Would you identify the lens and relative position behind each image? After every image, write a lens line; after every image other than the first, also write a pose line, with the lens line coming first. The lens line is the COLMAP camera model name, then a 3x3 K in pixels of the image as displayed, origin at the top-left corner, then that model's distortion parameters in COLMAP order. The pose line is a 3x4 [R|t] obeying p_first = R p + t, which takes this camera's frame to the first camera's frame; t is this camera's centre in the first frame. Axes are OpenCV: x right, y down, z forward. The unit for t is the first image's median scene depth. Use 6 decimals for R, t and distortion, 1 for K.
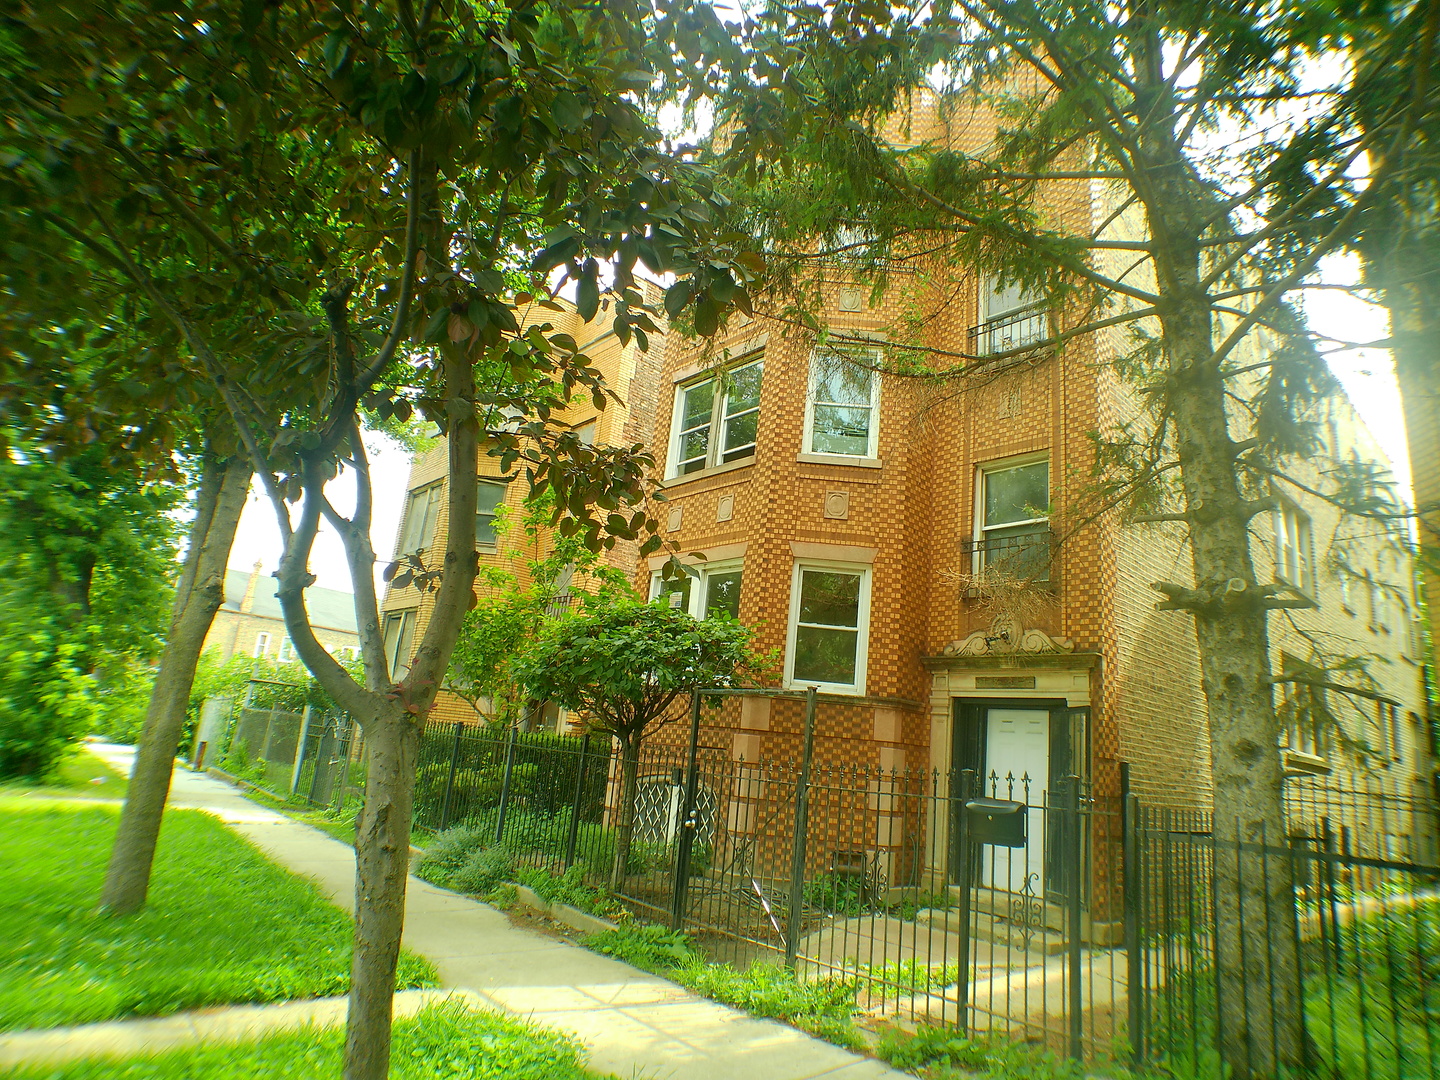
lens RADIAL K [[851.4, 0, 755.4], [0, 851.4, 536.3], [0, 0, 1]] dist [-0.052028, 0.027124]
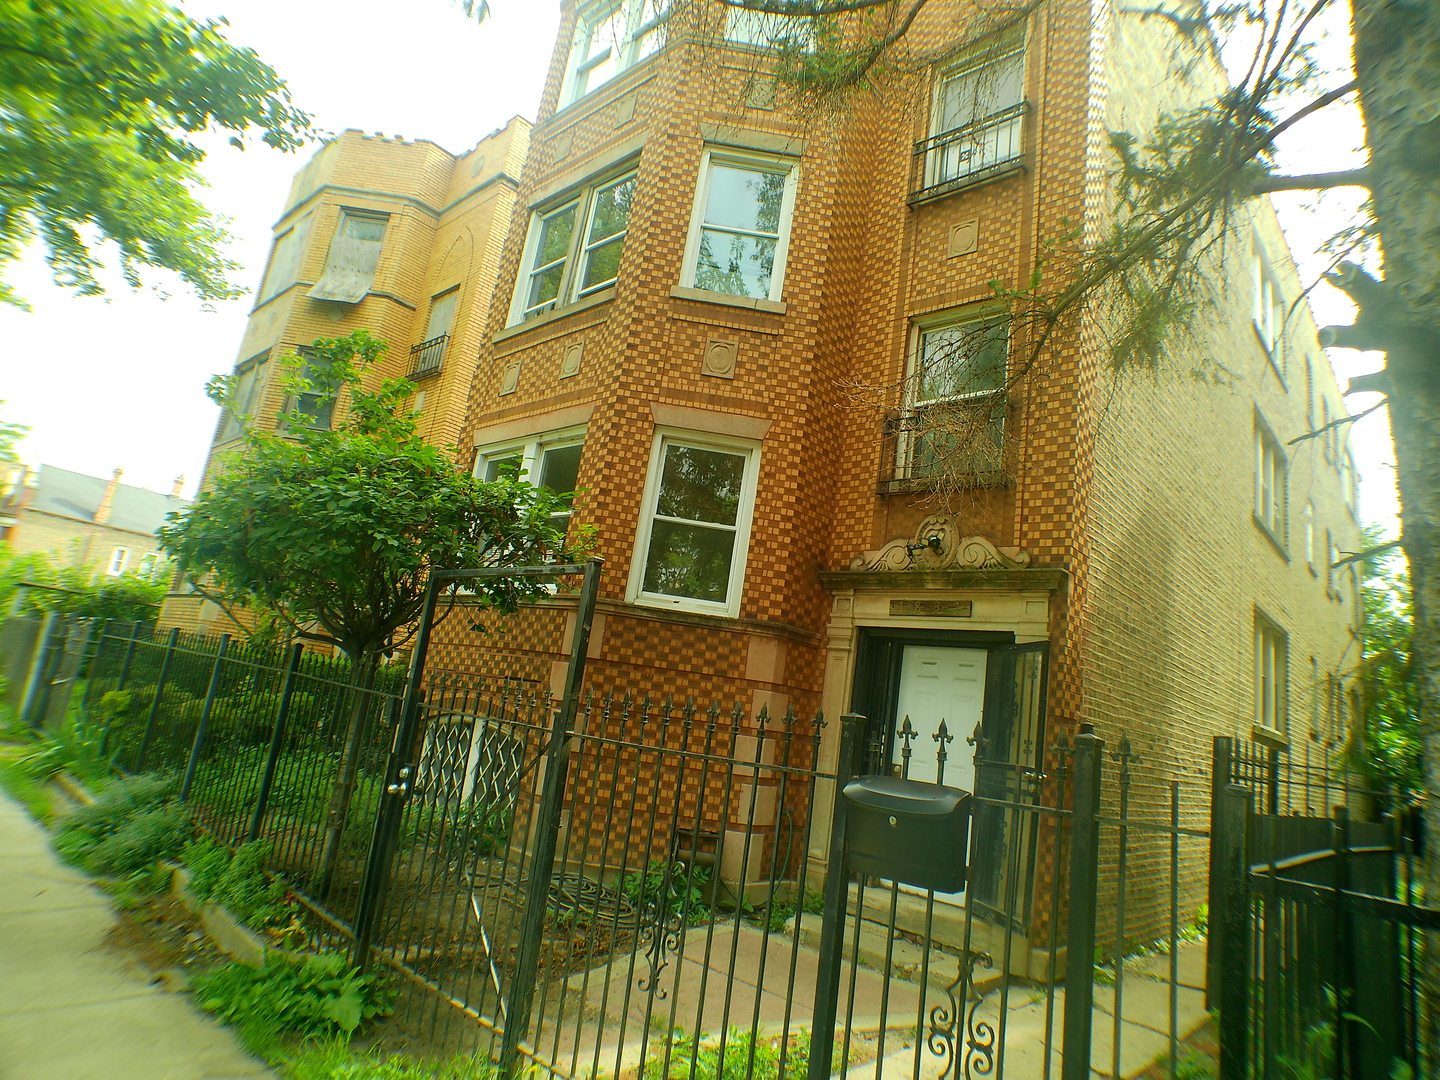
lens RADIAL K [[851.4, 0, 755.4], [0, 851.4, 536.3], [0, 0, 1]] dist [-0.052028, 0.027124]
pose [[0.994593, 0.061432, 0.083735, 0.076069], [-0.065588, 0.996700, 0.047821, 0.079901], [-0.080521, -0.053055, 0.995340, 0.272045]]
